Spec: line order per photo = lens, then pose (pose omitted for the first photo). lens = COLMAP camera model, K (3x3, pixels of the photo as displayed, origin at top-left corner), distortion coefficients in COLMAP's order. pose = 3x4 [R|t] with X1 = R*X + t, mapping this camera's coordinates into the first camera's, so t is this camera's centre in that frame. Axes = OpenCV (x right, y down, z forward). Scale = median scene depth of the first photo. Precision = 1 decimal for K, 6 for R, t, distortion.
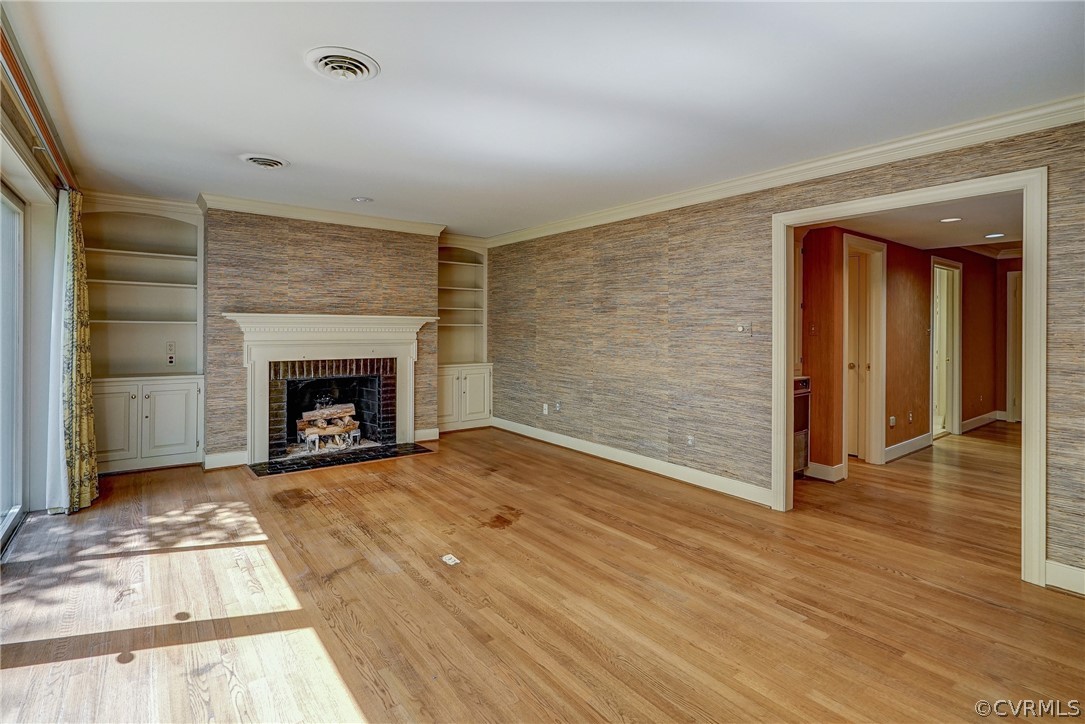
lens RADIAL K [[512.5, 0, 545.2], [0, 512.5, 327.3], [0, 0, 1]] dist [0.009234, -0.002291]
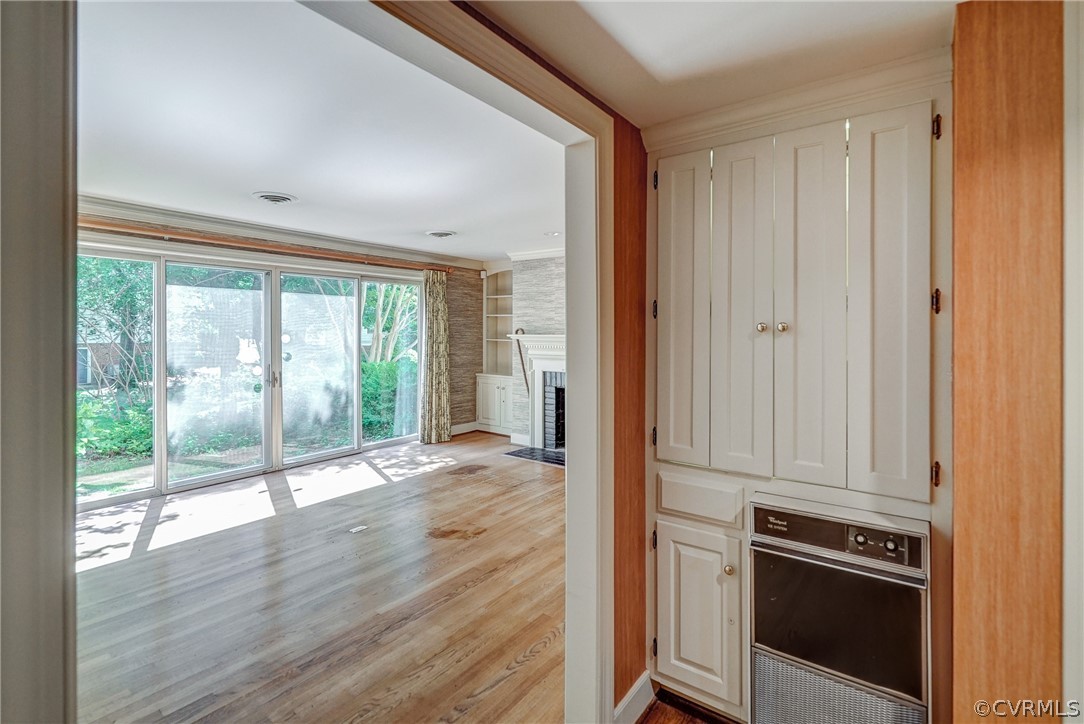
lens RADIAL K [[512.1, 0, 535.4], [0, 512.1, 338.5], [0, 0, 1]] dist [0.009234, -0.002291]
pose [[0.253055, -0.001891, -0.967450, 0.951419], [0.001097, 0.999998, -0.001668, -0.018477], [0.967451, -0.000639, 0.253057, 0.894218]]
